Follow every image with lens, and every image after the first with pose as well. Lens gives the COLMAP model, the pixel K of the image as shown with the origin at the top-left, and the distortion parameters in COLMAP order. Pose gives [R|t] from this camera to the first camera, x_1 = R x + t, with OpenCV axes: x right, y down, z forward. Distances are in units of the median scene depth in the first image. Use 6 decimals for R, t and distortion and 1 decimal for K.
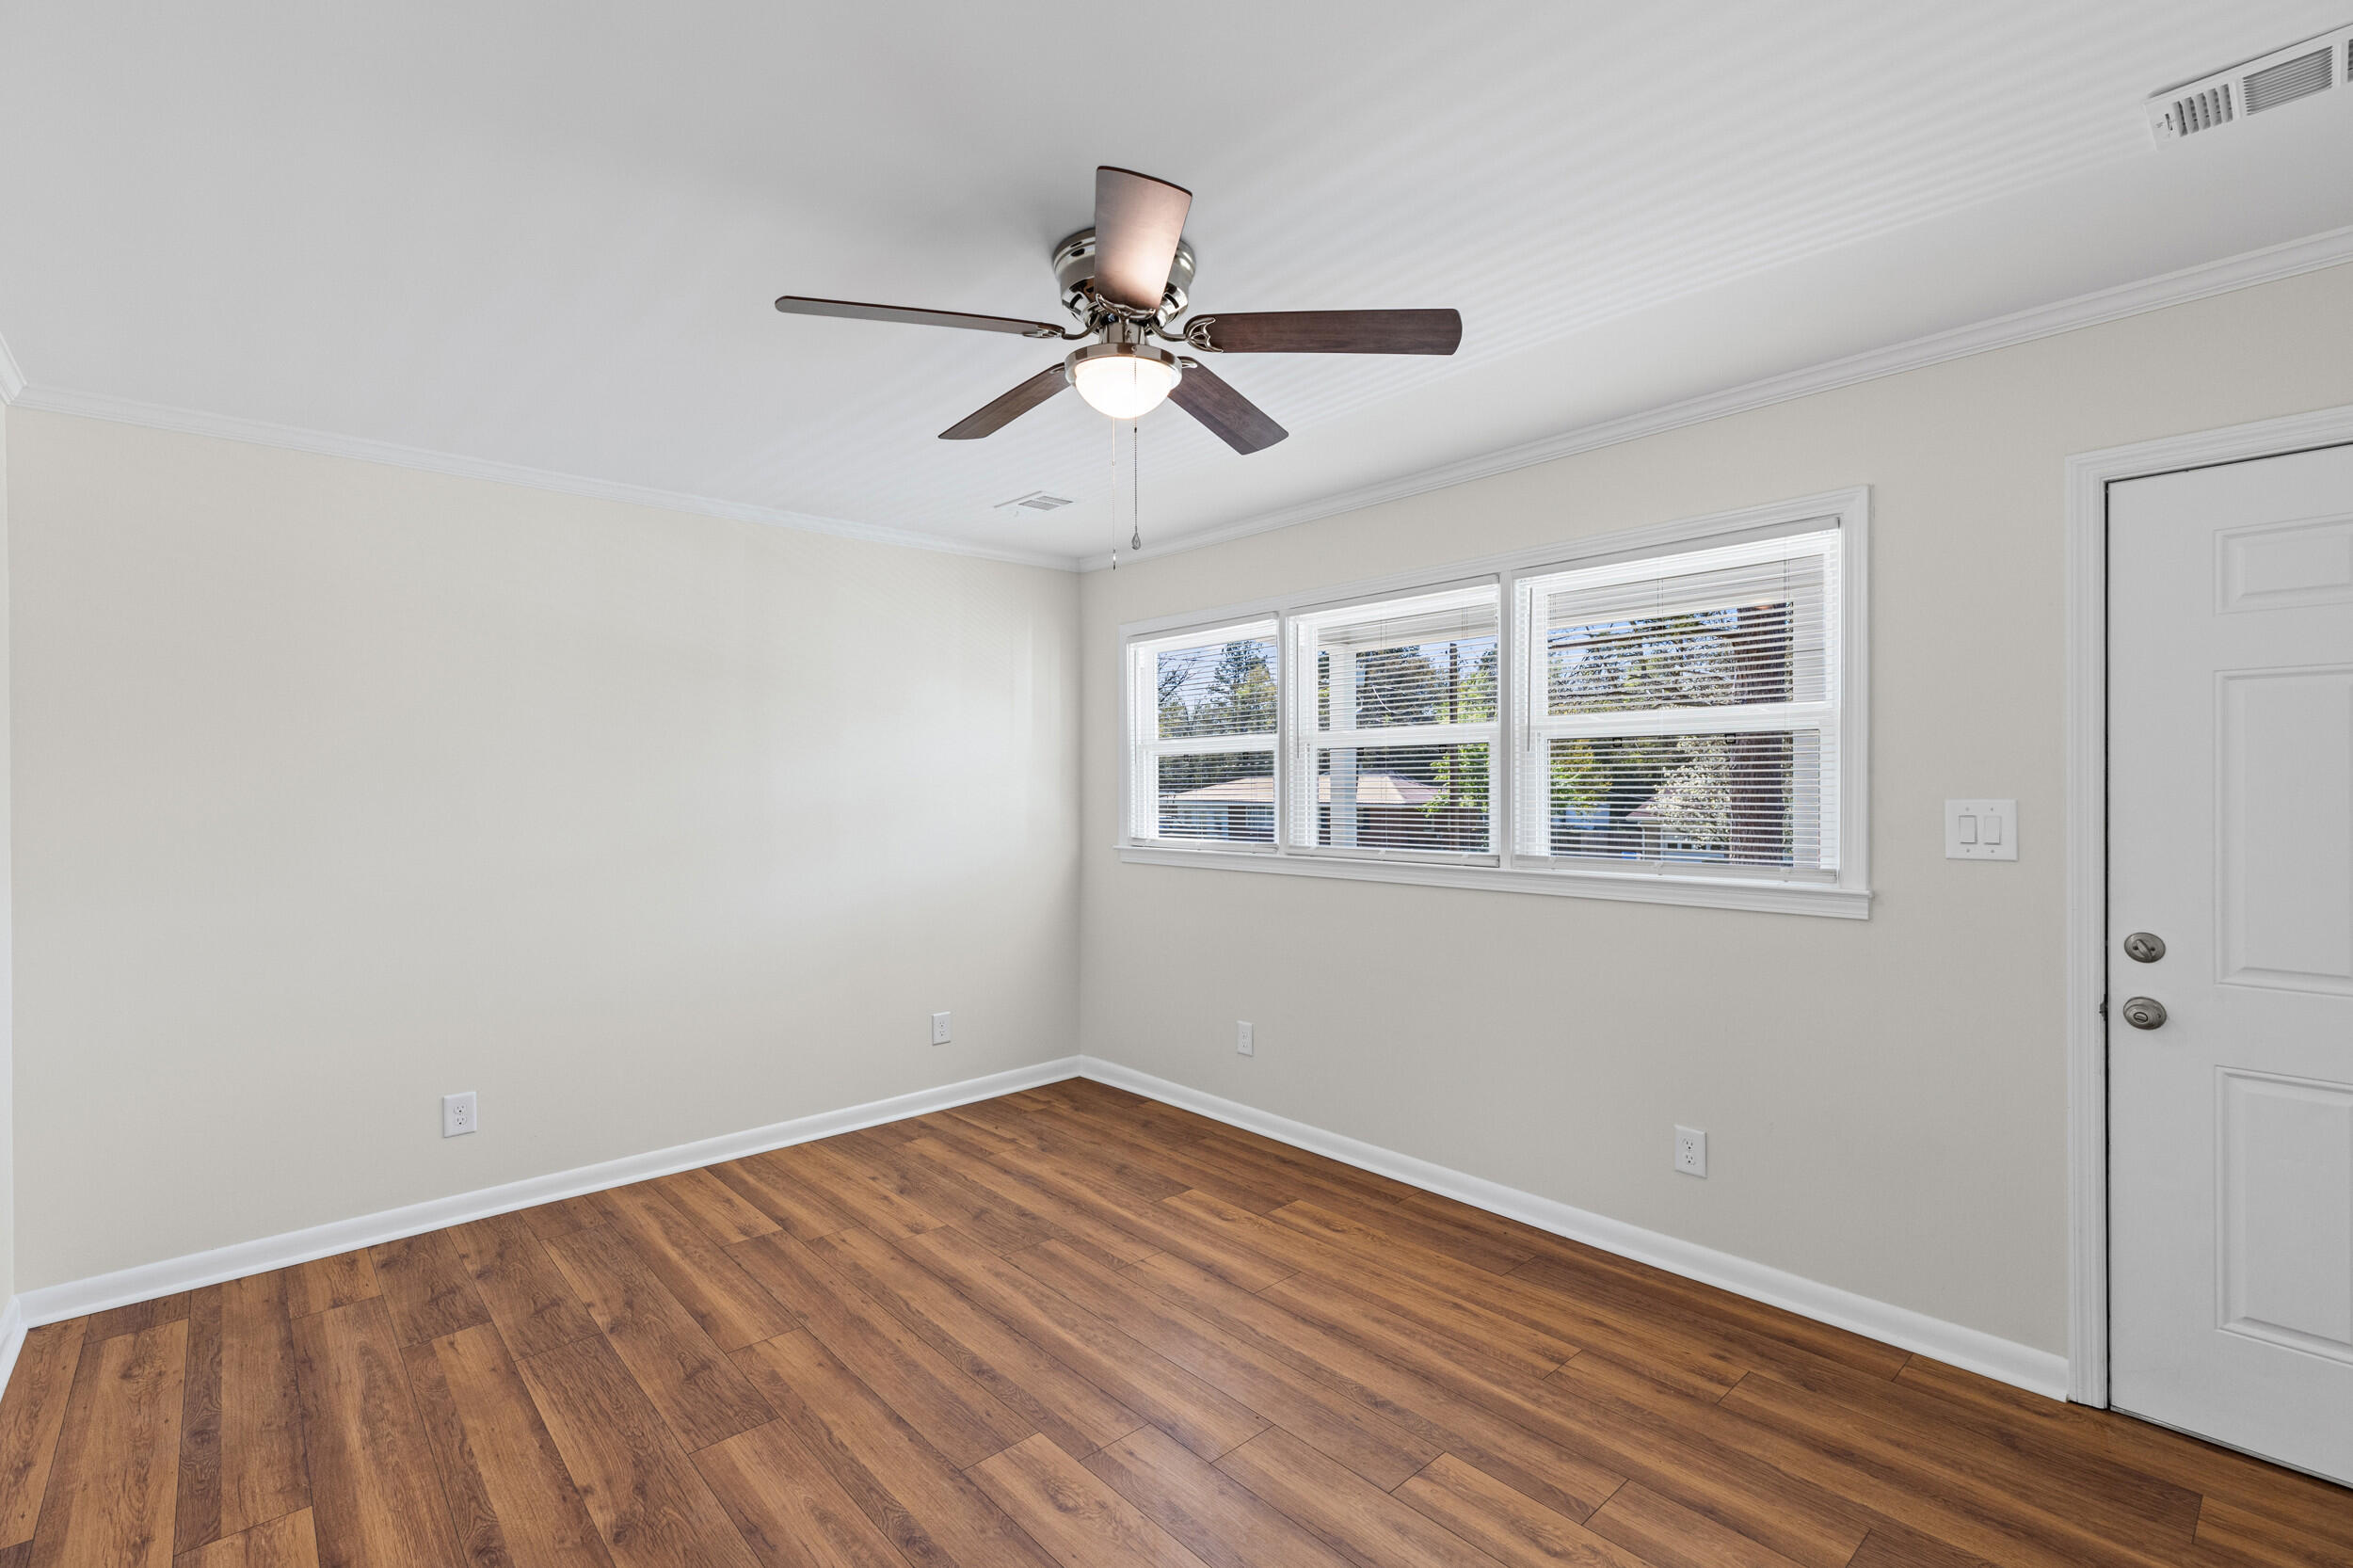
lens RADIAL K [[1057.8, 0, 1176.9], [0, 1057.8, 787.1], [0, 0, 1]] dist [0.006773, -0.000217]
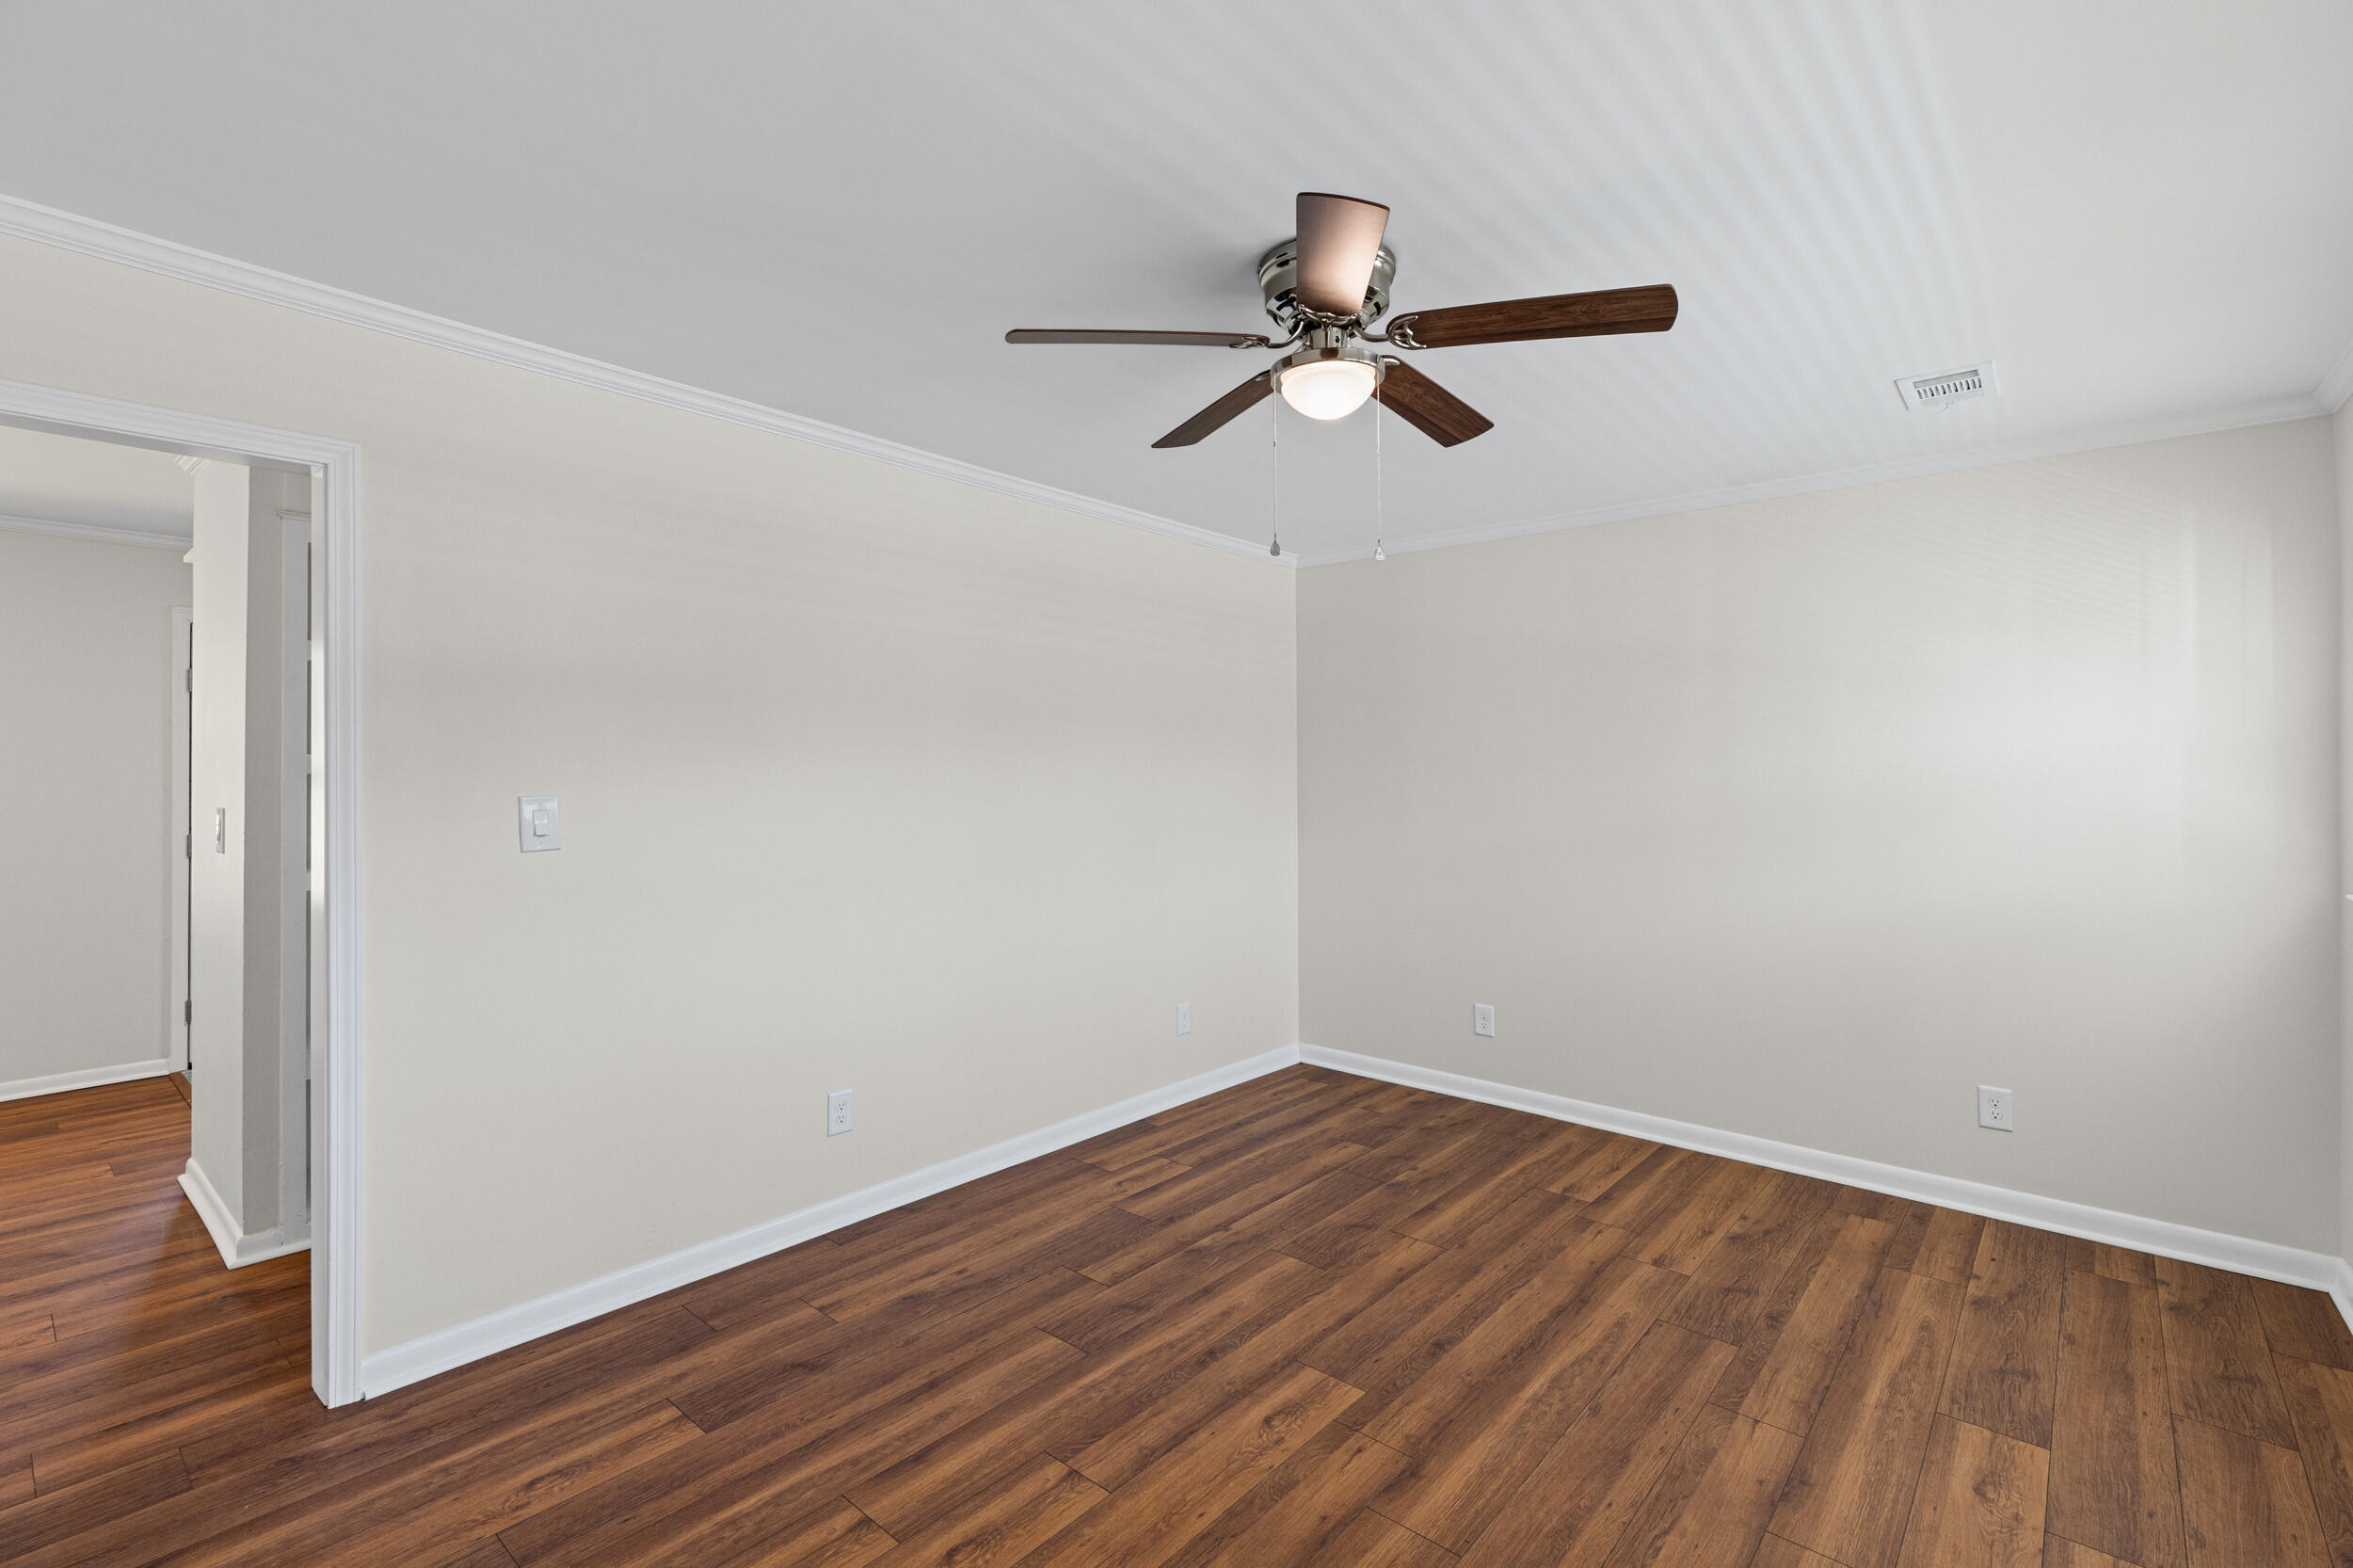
lens RADIAL K [[1057.8, 0, 1188.9], [0, 1057.8, 695.4], [0, 0, 1]] dist [0.006773, -0.000217]
pose [[0.128451, -0.064141, -0.989639, 0.746227], [-0.013103, 0.997709, -0.066365, -0.005956], [0.991629, 0.021492, 0.127317, 0.543146]]
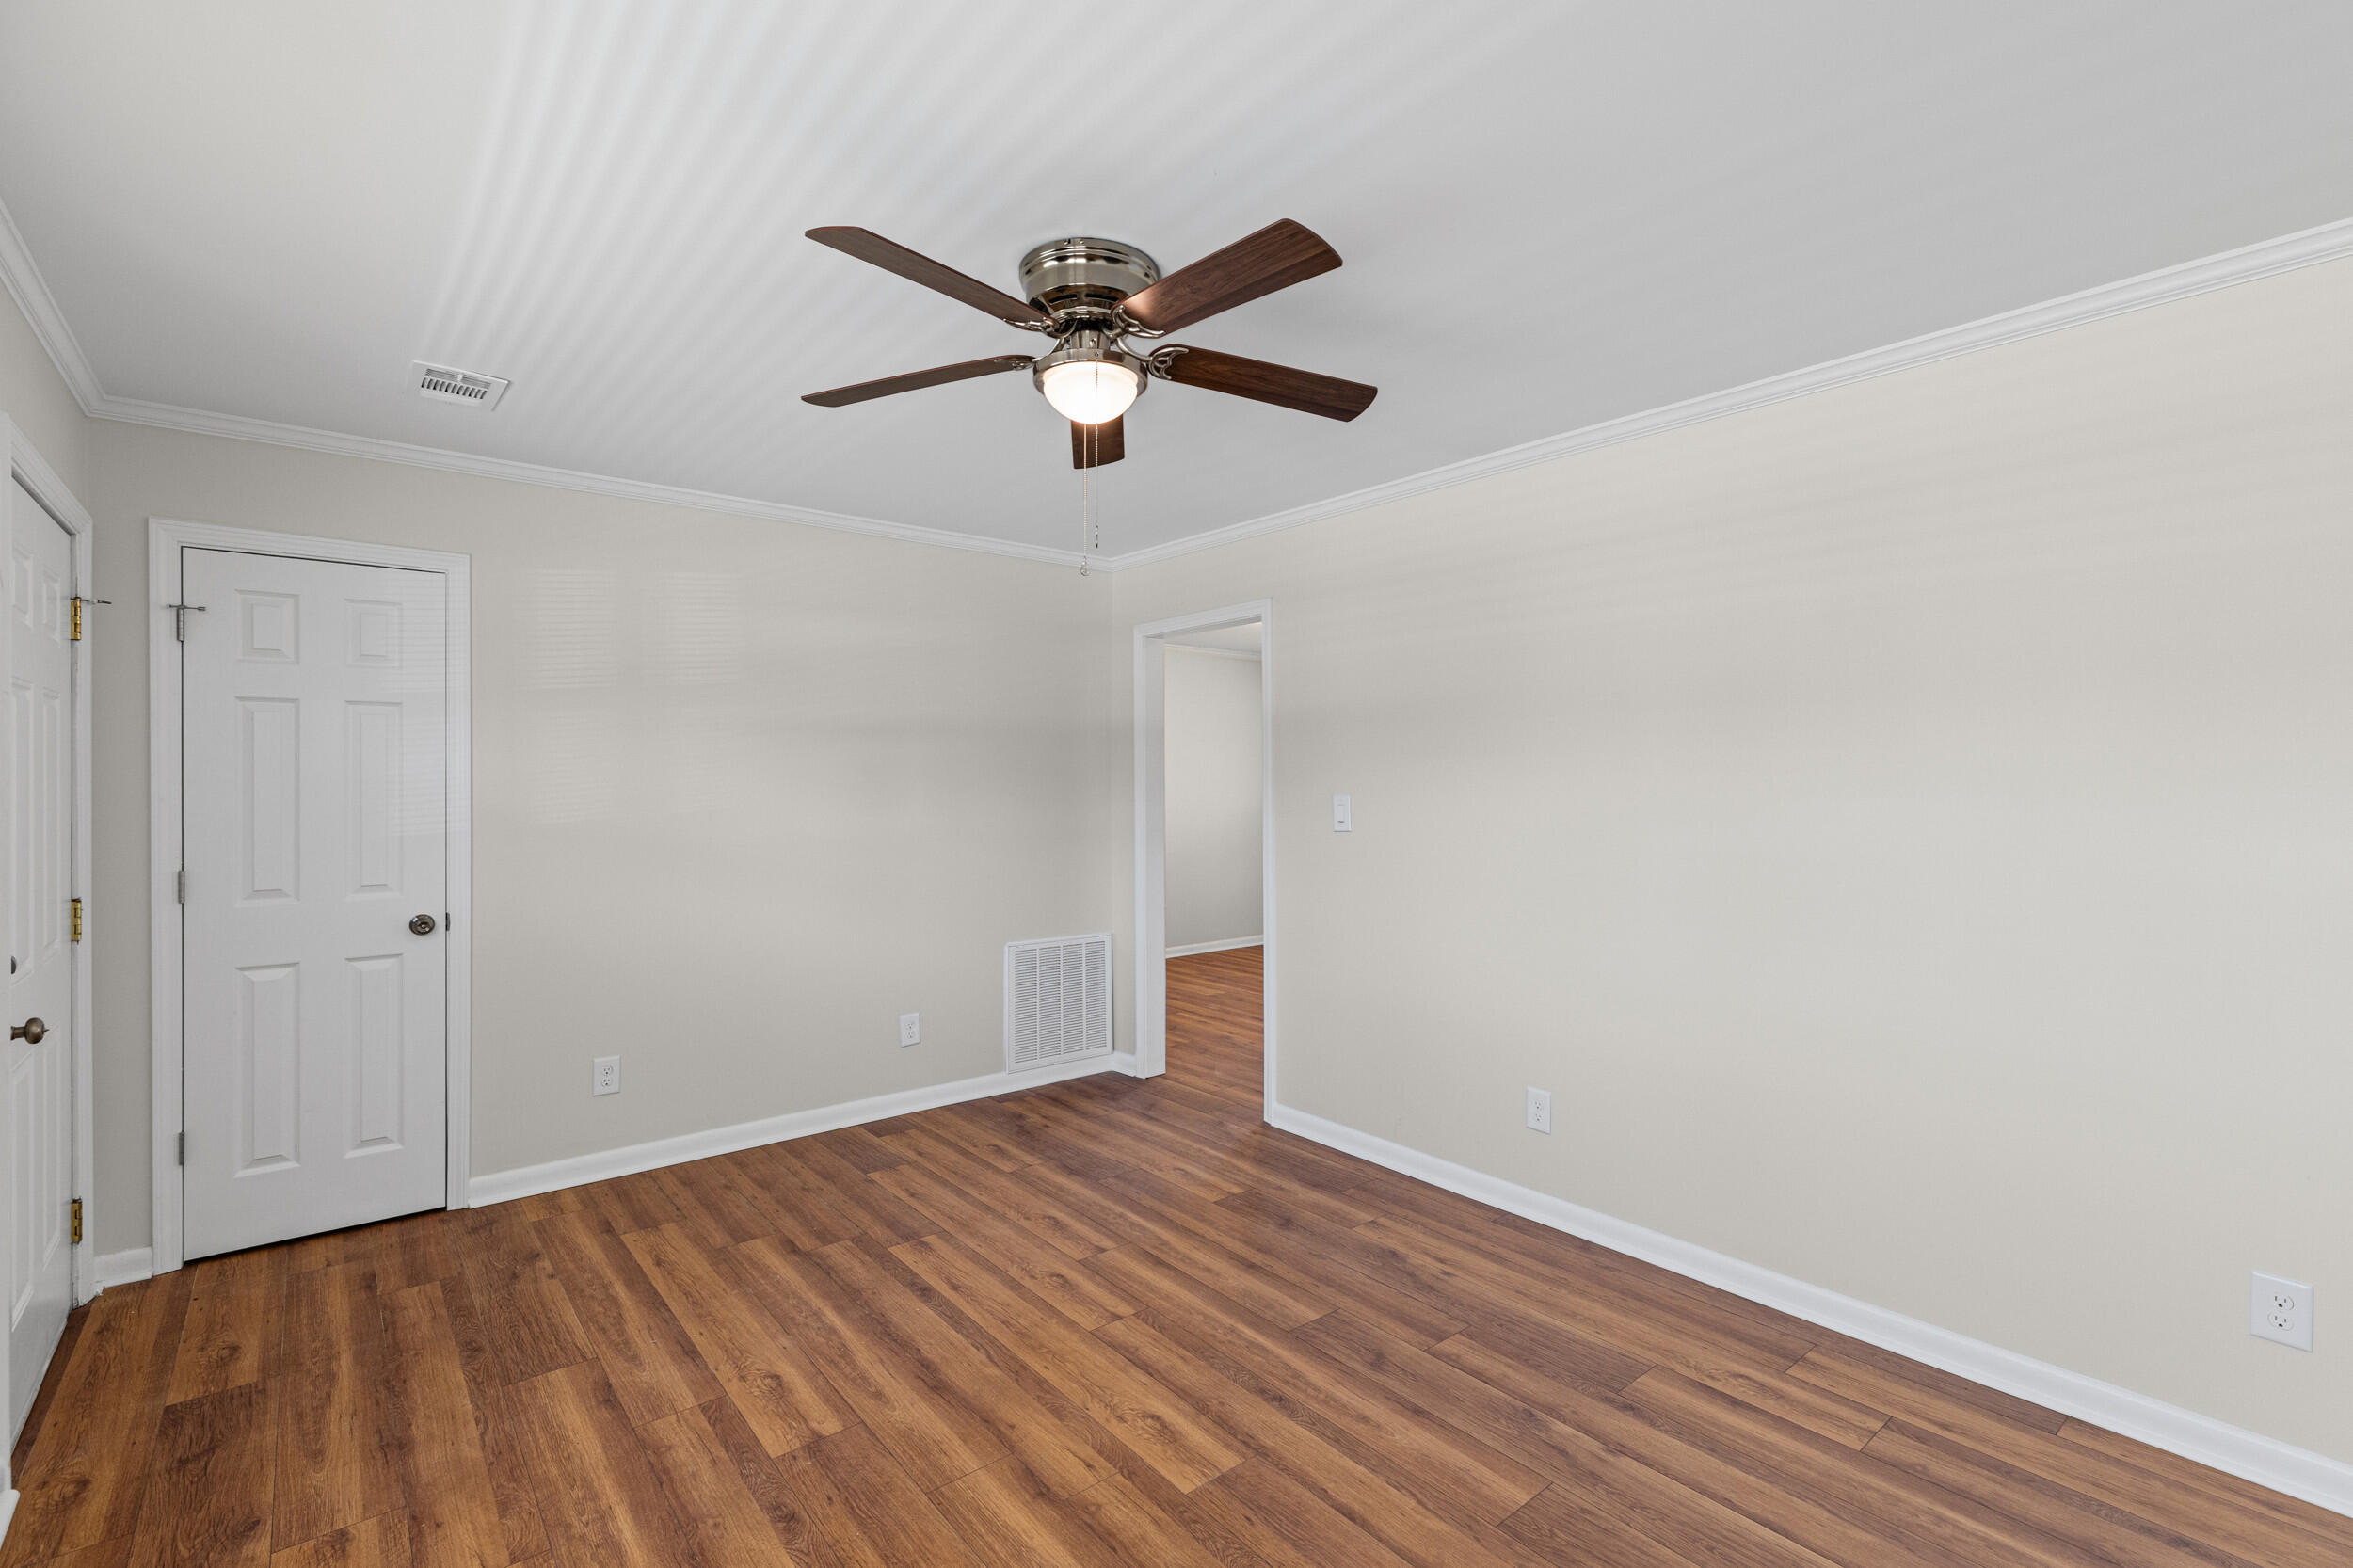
lens RADIAL K [[1057.8, 0, 1176.9], [0, 1057.8, 774.2], [0, 0, 1]] dist [0.006773, -0.000217]
pose [[-0.998716, 0.008197, 0.049997, -0.137818], [0.008392, 0.999958, 0.003683, -0.008631], [-0.049965, 0.004098, -0.998743, 1.525561]]
